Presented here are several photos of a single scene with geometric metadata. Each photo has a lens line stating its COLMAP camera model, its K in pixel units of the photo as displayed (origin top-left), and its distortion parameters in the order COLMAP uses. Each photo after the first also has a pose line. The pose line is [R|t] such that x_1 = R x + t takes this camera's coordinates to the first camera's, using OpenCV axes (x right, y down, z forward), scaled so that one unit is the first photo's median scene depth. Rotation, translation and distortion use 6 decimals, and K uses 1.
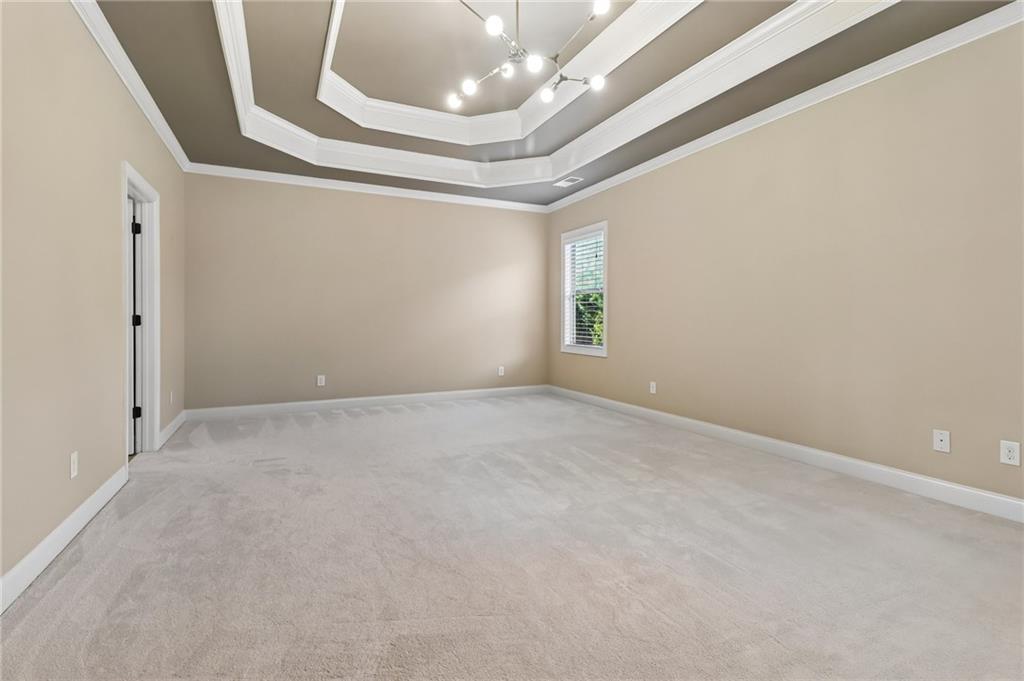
lens RADIAL K [[475.9, 0, 508.1], [0, 475.9, 318.3], [0, 0, 1]] dist [0.005477, -0.004019]
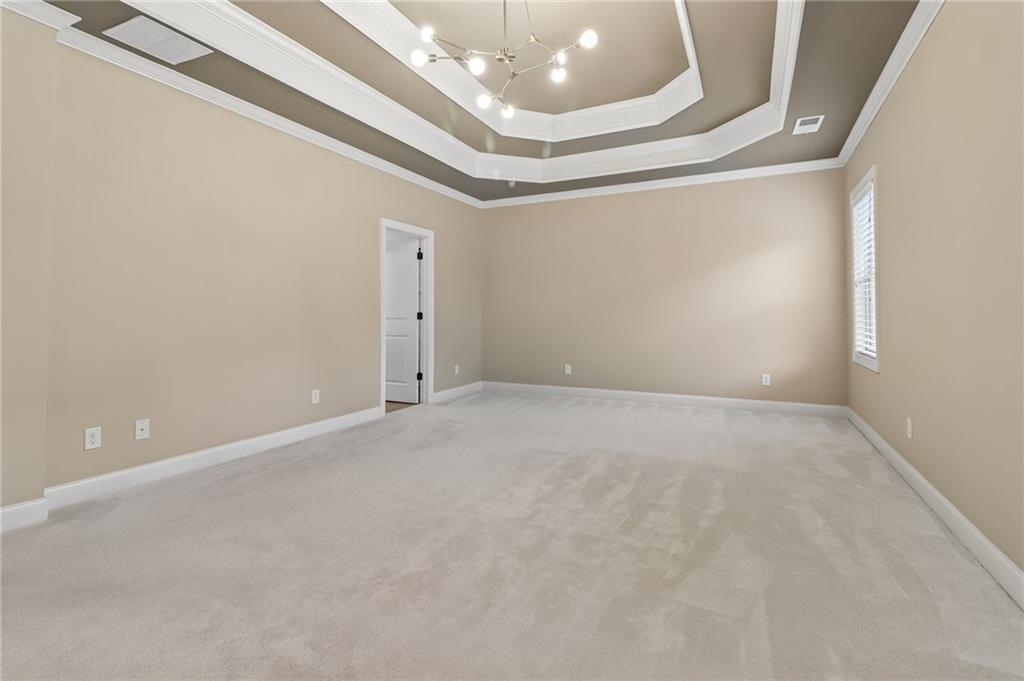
lens RADIAL K [[475.9, 0, 511.0], [0, 475.9, 304.7], [0, 0, 1]] dist [0.005477, -0.004019]
pose [[0.613028, -0.018235, -0.789851, 0.356157], [0.003645, 0.999788, -0.020253, -0.000049], [0.790053, 0.009537, 0.612964, 0.172676]]
